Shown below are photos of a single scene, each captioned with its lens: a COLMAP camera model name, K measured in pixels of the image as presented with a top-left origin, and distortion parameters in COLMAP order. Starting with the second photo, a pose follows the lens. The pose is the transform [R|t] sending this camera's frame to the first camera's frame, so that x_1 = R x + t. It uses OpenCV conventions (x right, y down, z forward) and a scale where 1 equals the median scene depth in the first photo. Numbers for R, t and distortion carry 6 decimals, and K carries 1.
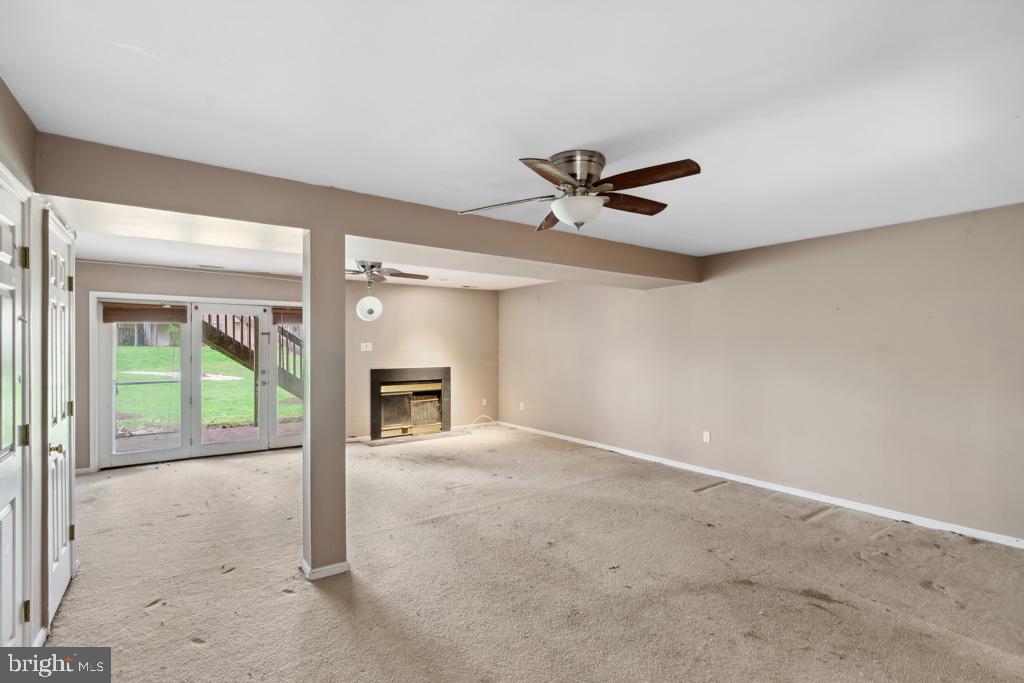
lens RADIAL K [[475.3, 0, 515.8], [0, 475.3, 342.3], [0, 0, 1]] dist [-0.009719, -0.000105]
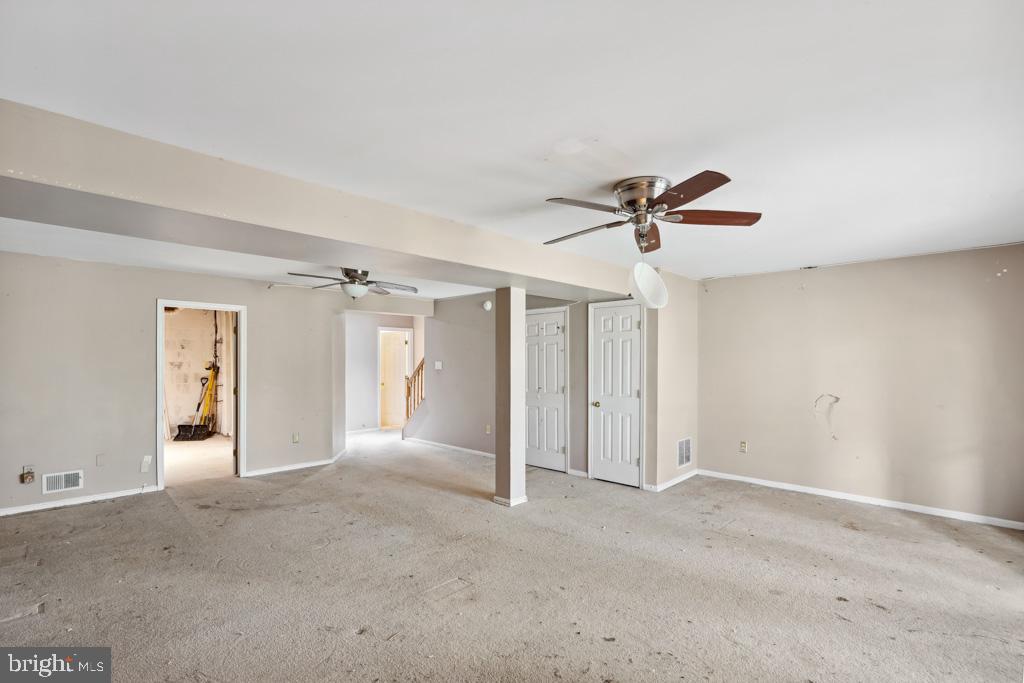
lens RADIAL K [[465.7, 0, 510.9], [0, 465.7, 365.7], [0, 0, 1]] dist [-0.002587, 0.000268]
pose [[-0.983857, 0.005284, -0.178878, -0.063396], [0.004025, 0.999965, 0.007401, 0.007017], [0.178911, 0.006562, -0.983843, 1.205062]]
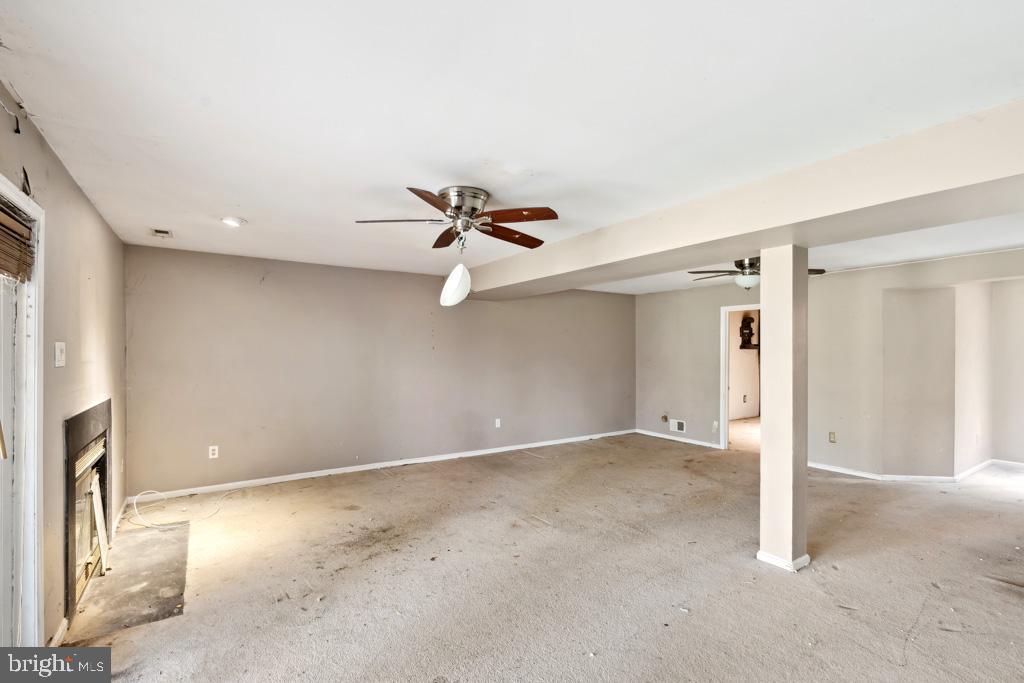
lens RADIAL K [[469.3, 0, 511.1], [0, 469.3, 344.1], [0, 0, 1]] dist [-0.000364, -0.000343]
pose [[0.037379, 0.016988, 0.999157, -0.712706], [-0.006816, 0.999837, -0.016745, 0.005299], [-0.999278, -0.006184, 0.037488, 0.753318]]
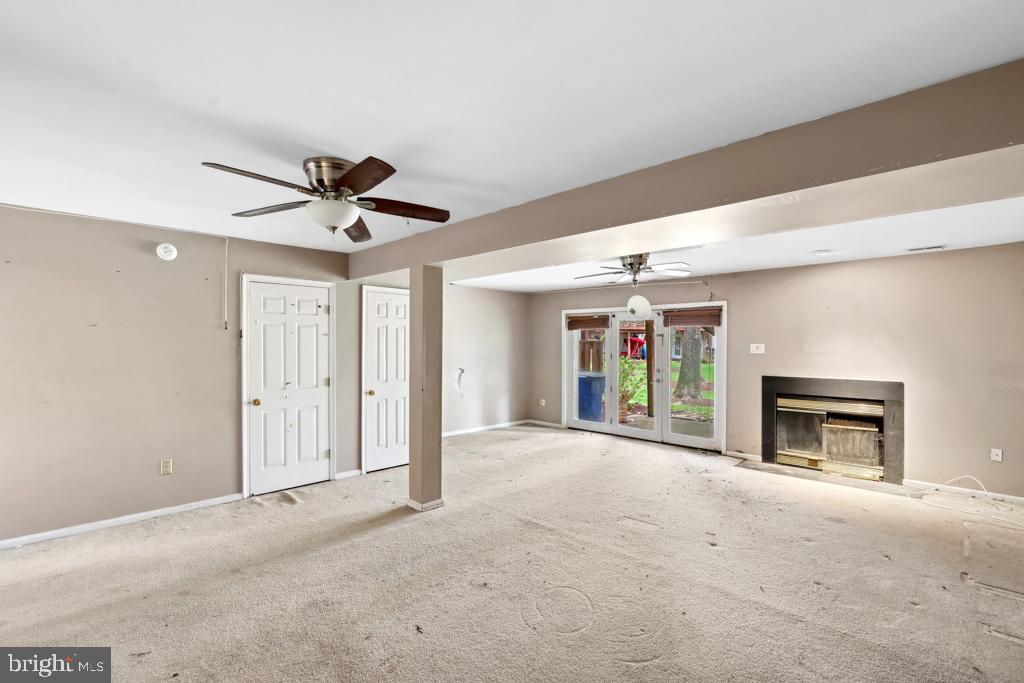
lens RADIAL K [[469.3, 0, 511.1], [0, 469.3, 344.1], [0, 0, 1]] dist [-0.000364, -0.000343]
pose [[0.158130, 0.001287, -0.987417, 0.482653], [0.002387, 0.999996, 0.001685, -0.000833], [0.987415, -0.002623, 0.158127, 0.493285]]
